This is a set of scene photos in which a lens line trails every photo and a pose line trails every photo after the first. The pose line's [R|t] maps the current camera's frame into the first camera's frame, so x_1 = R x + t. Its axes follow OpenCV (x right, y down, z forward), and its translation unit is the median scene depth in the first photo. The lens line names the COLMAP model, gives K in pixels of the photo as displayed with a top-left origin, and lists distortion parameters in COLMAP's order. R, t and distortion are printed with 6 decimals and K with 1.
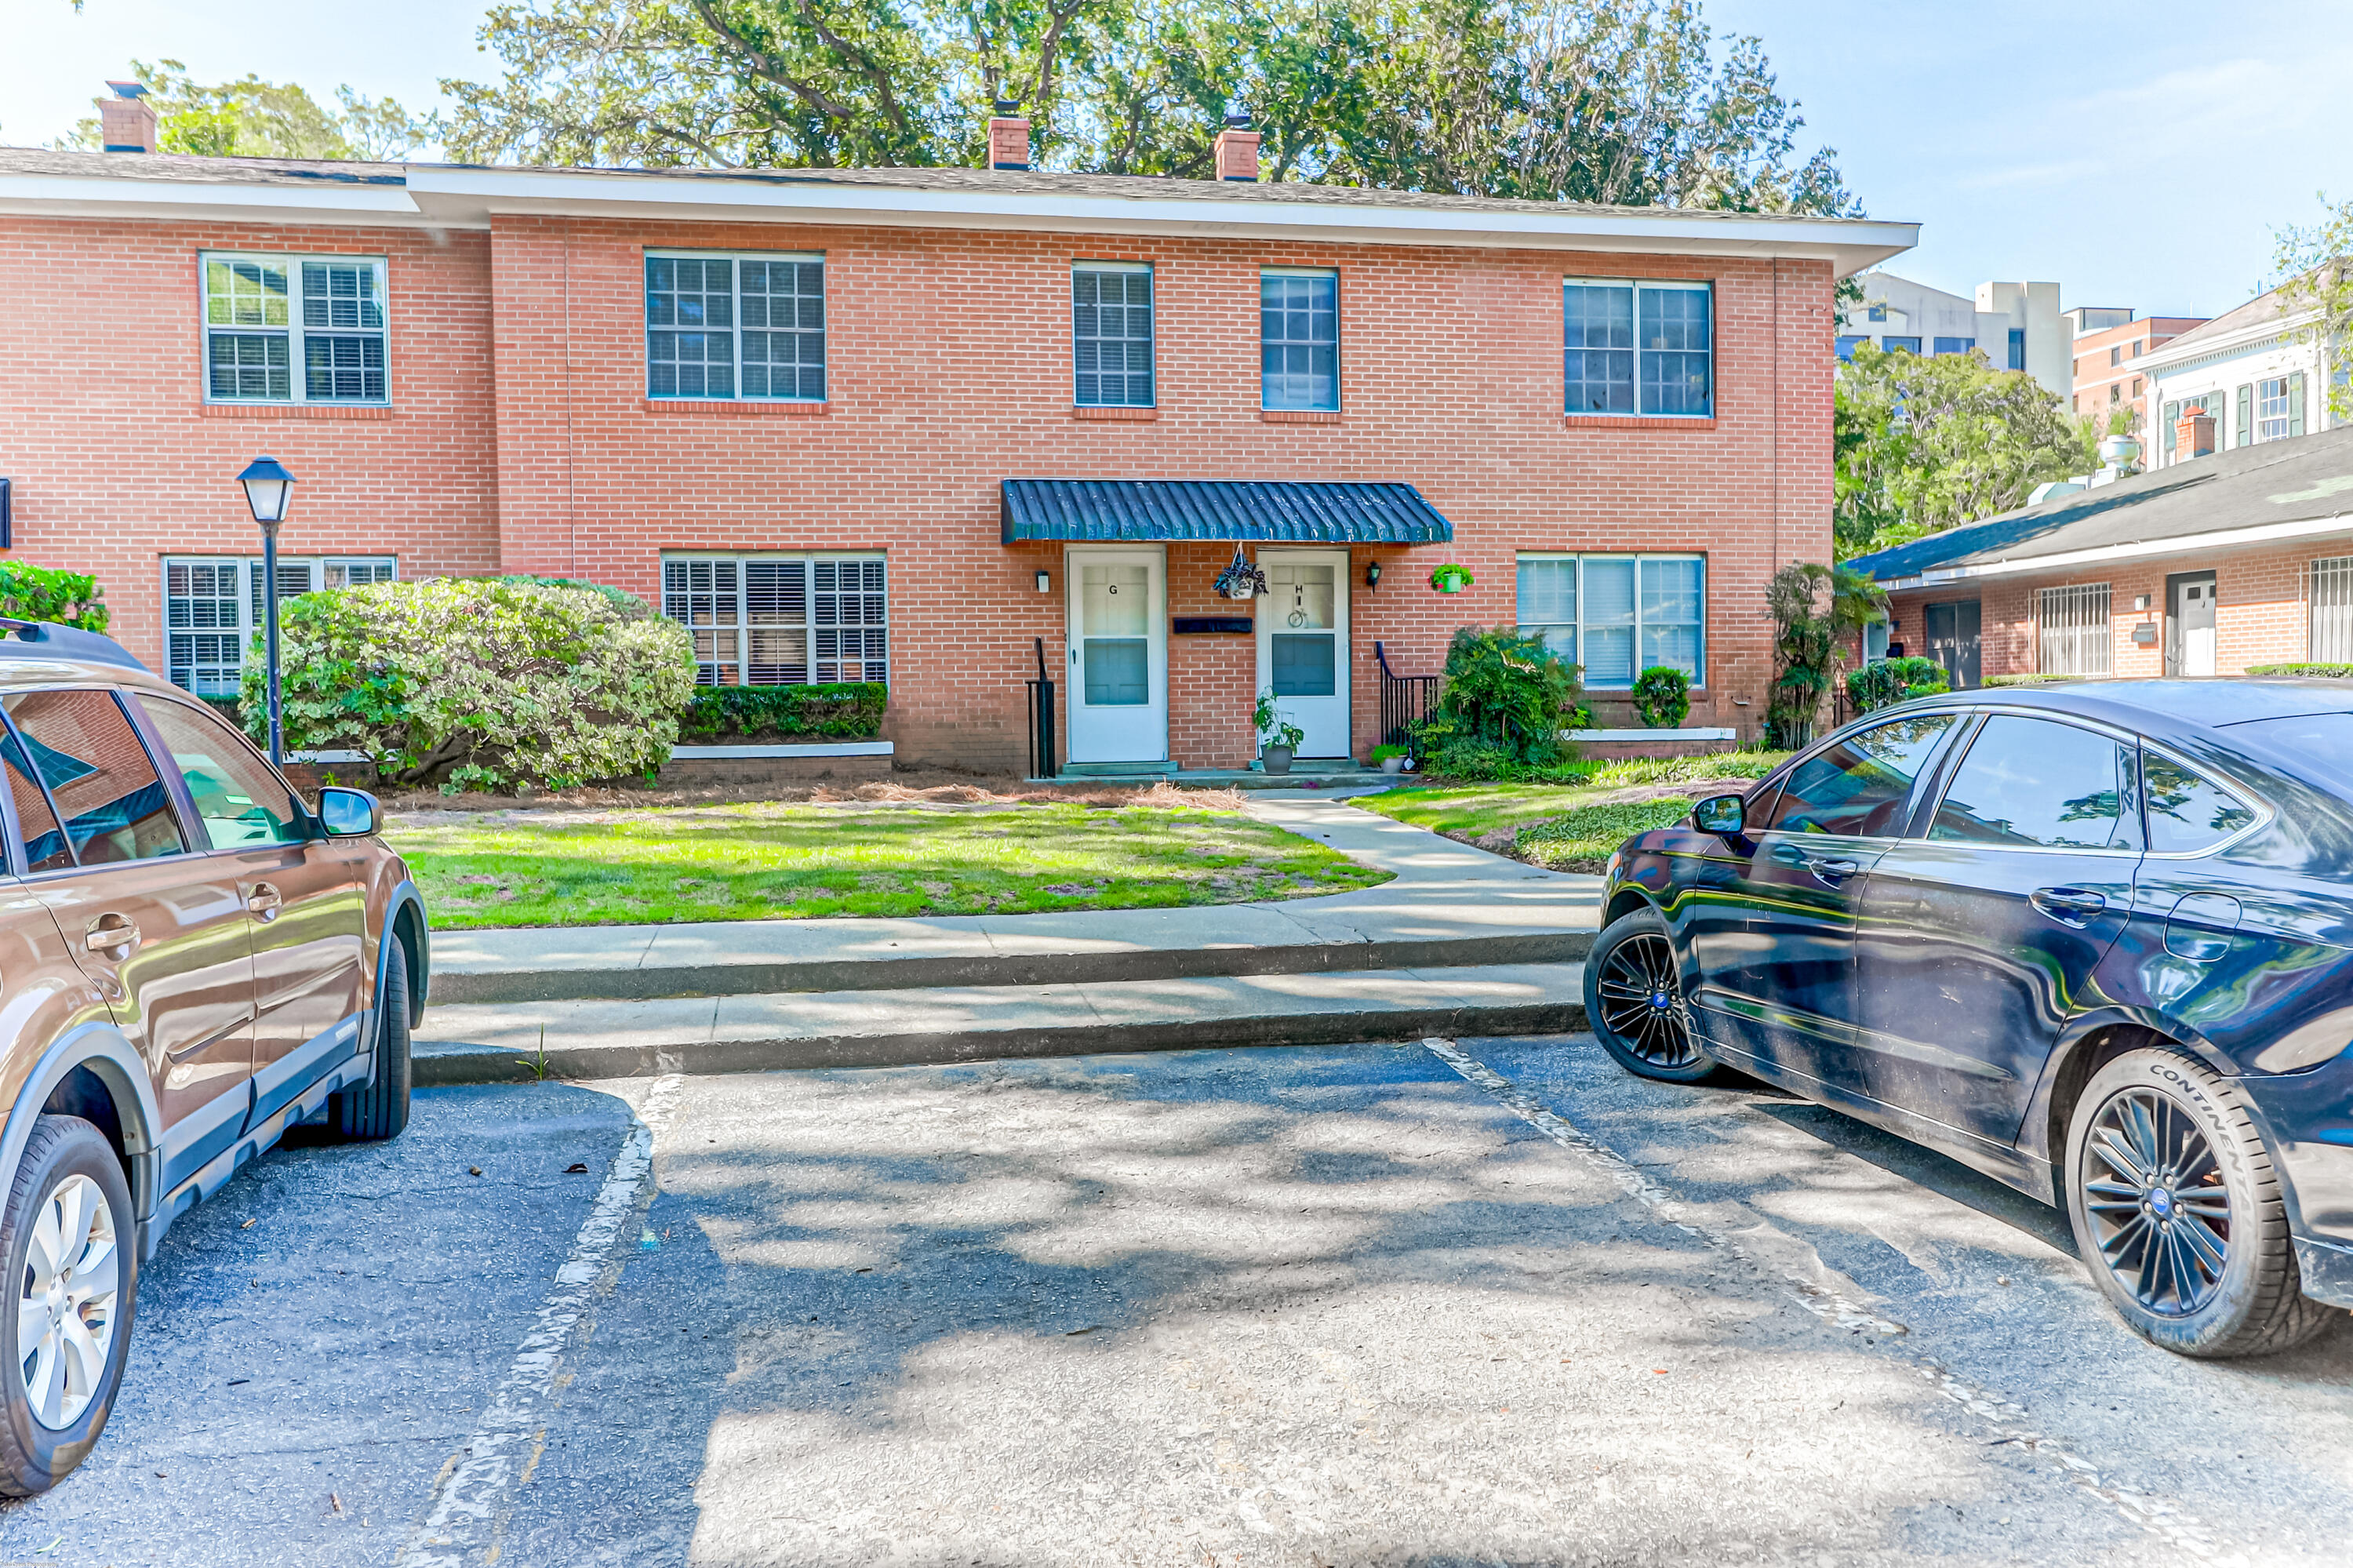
lens RADIAL K [[2216.8, 0, 1220.3], [0, 2216.8, 765.0], [0, 0, 1]] dist [-0.020008, 0.000000]
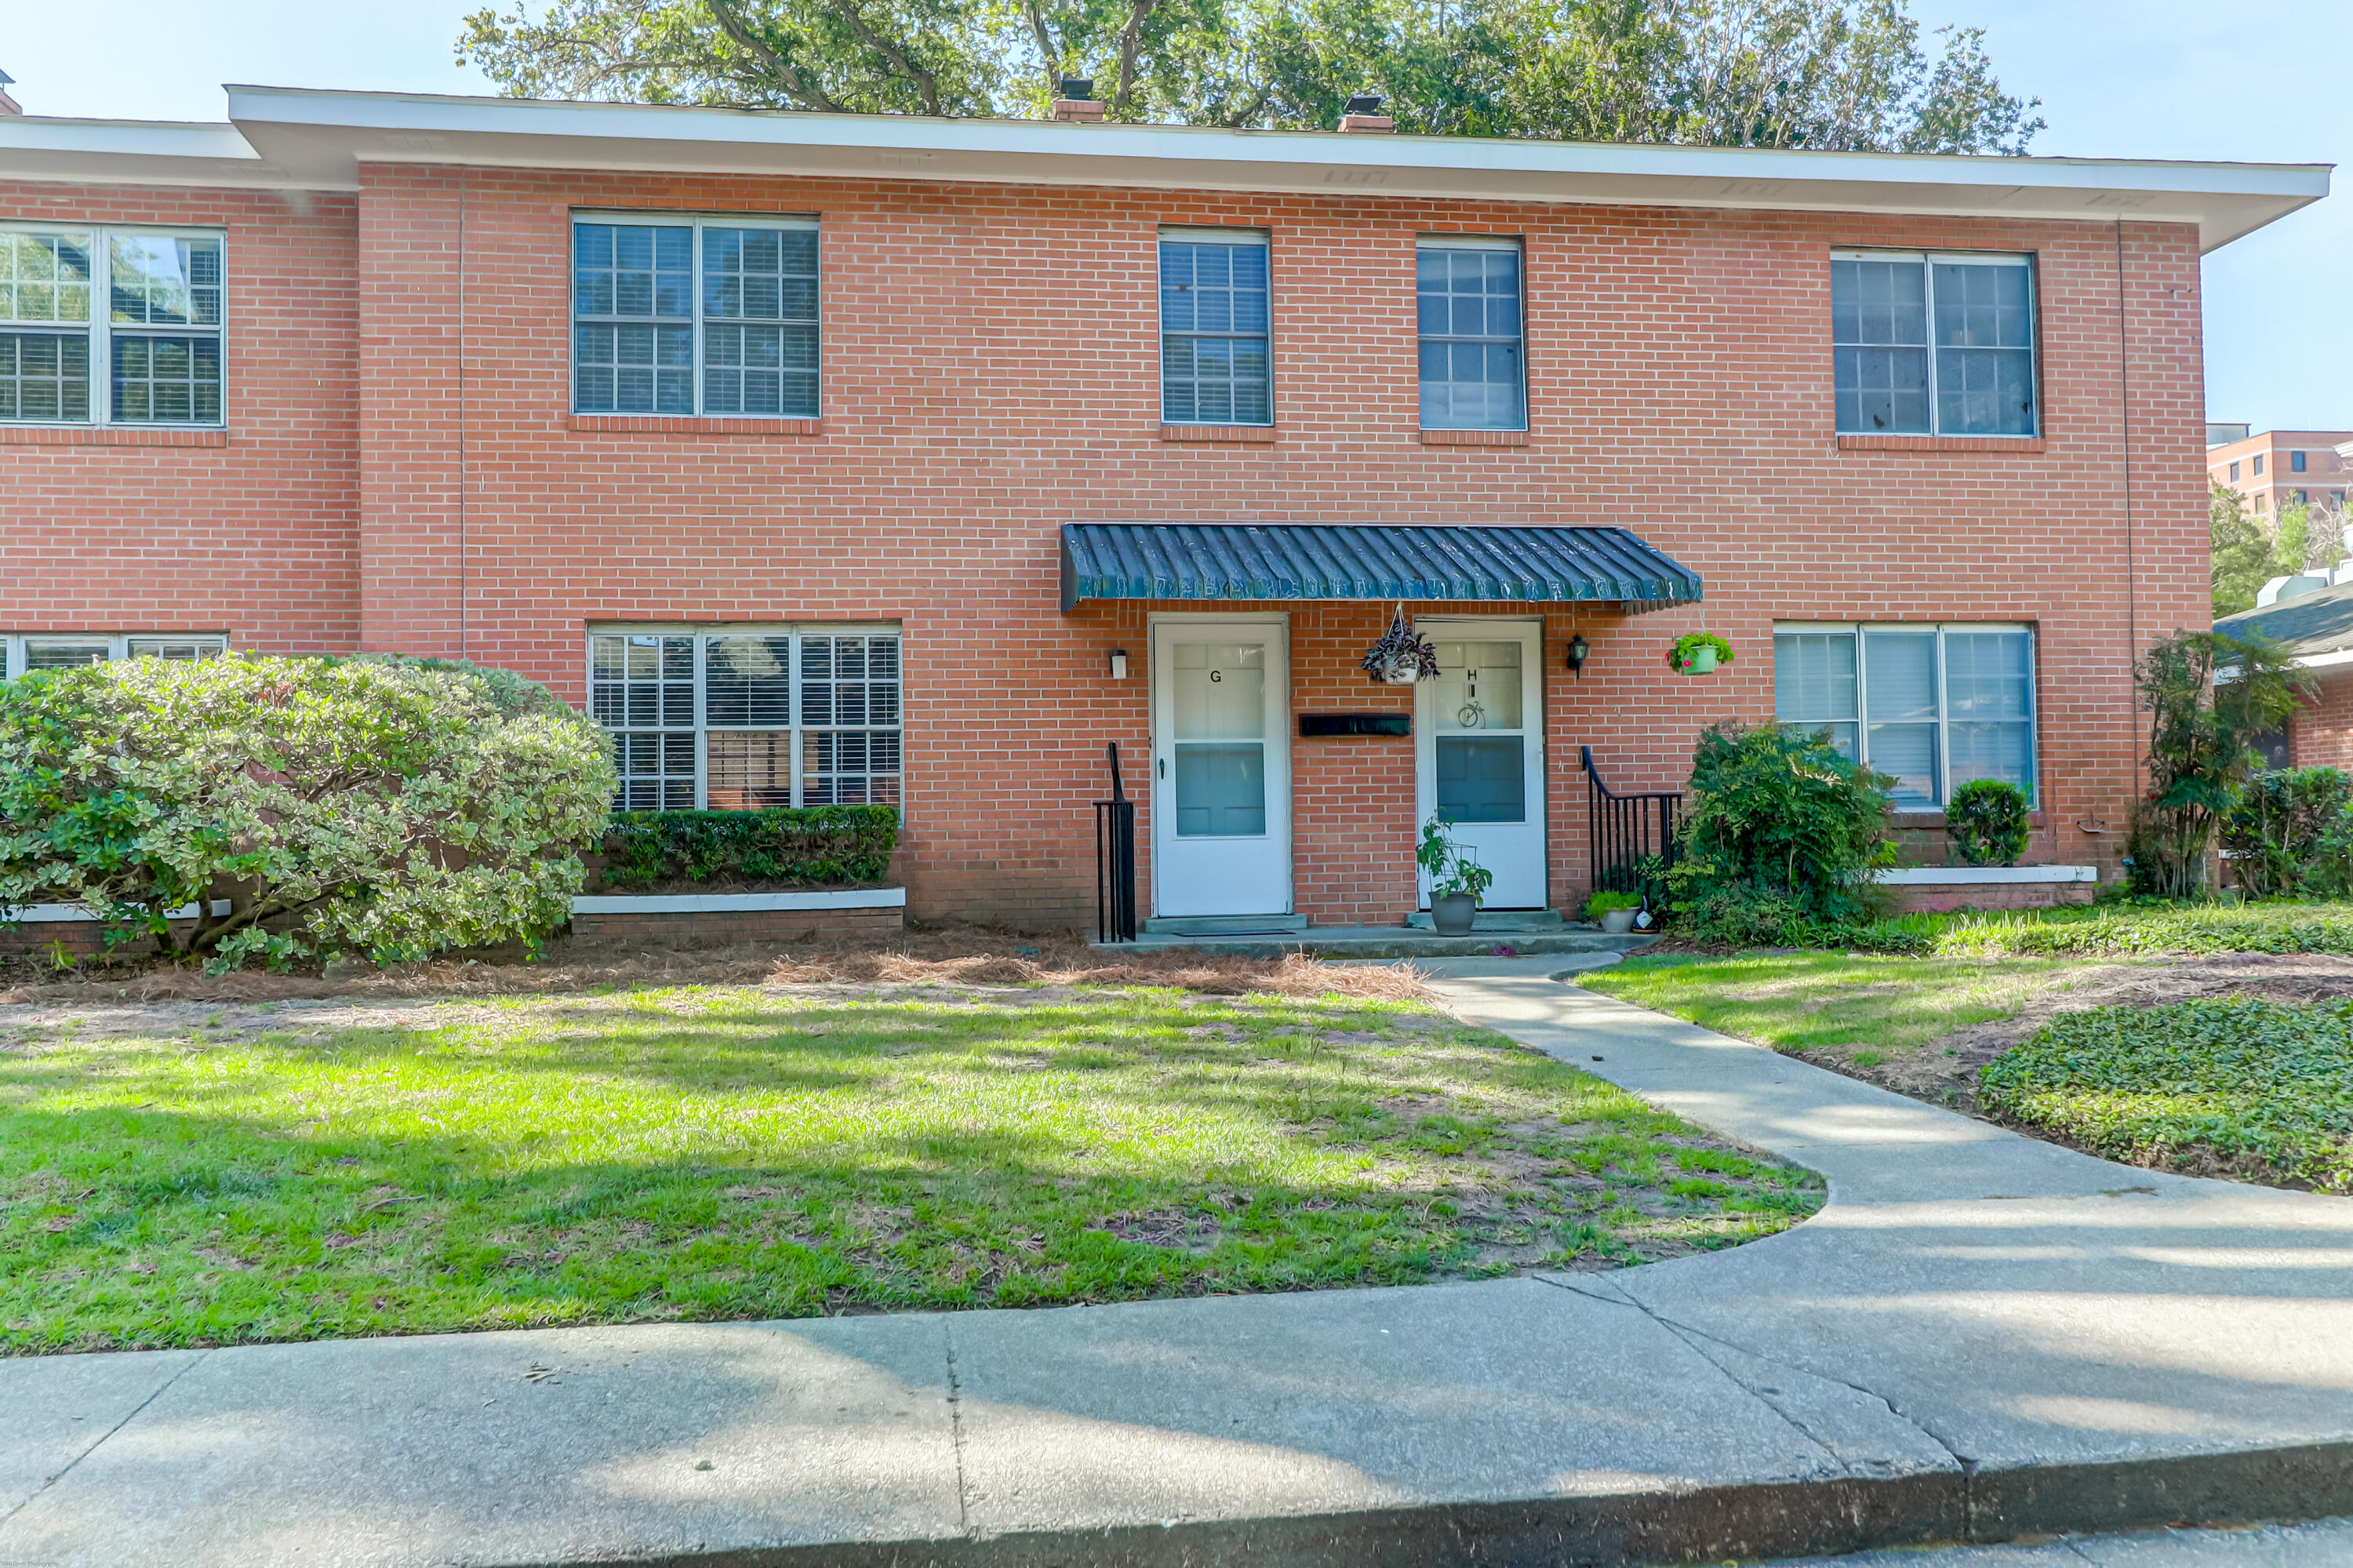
lens RADIAL K [[2043.9, 0, 1178.6], [0, 2043.9, 790.5], [0, 0, 1]] dist [0.016111, 0.003476]
pose [[0.998454, -0.004387, -0.055416, -0.024413], [0.001625, 0.998759, -0.049787, -0.009006], [0.055566, 0.049620, 0.997221, 0.344929]]
